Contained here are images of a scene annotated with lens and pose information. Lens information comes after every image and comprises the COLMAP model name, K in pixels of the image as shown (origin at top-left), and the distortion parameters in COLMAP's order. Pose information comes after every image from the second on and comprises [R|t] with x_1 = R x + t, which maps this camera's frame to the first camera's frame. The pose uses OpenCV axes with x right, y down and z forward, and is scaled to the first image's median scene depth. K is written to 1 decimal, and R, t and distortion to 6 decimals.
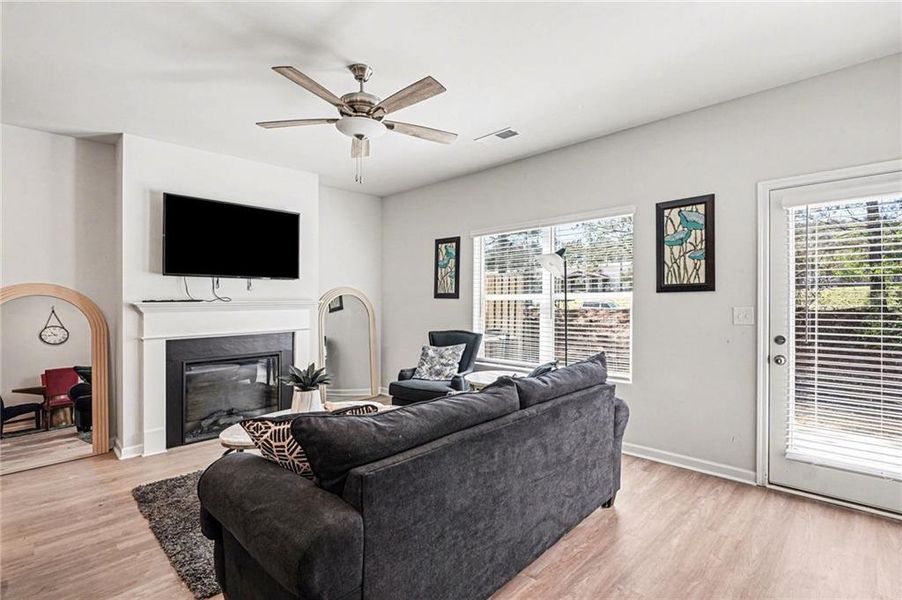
lens RADIAL K [[423.2, 0, 452.4], [0, 423.2, 305.1], [0, 0, 1]] dist [-0.006383, 0.000311]
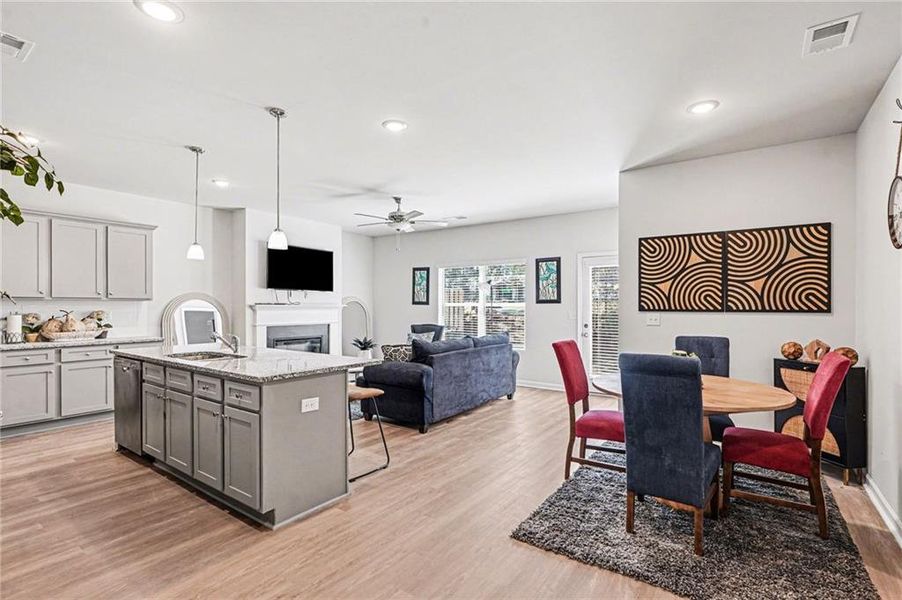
lens RADIAL K [[423.2, 0, 451.8], [0, 423.2, 304.0], [0, 0, 1]] dist [-0.006383, 0.000311]
pose [[0.986916, 0.014192, 0.160607, -0.205727], [-0.011314, 0.999759, -0.018821, 0.014026], [-0.160836, 0.016758, 0.986839, -0.808975]]
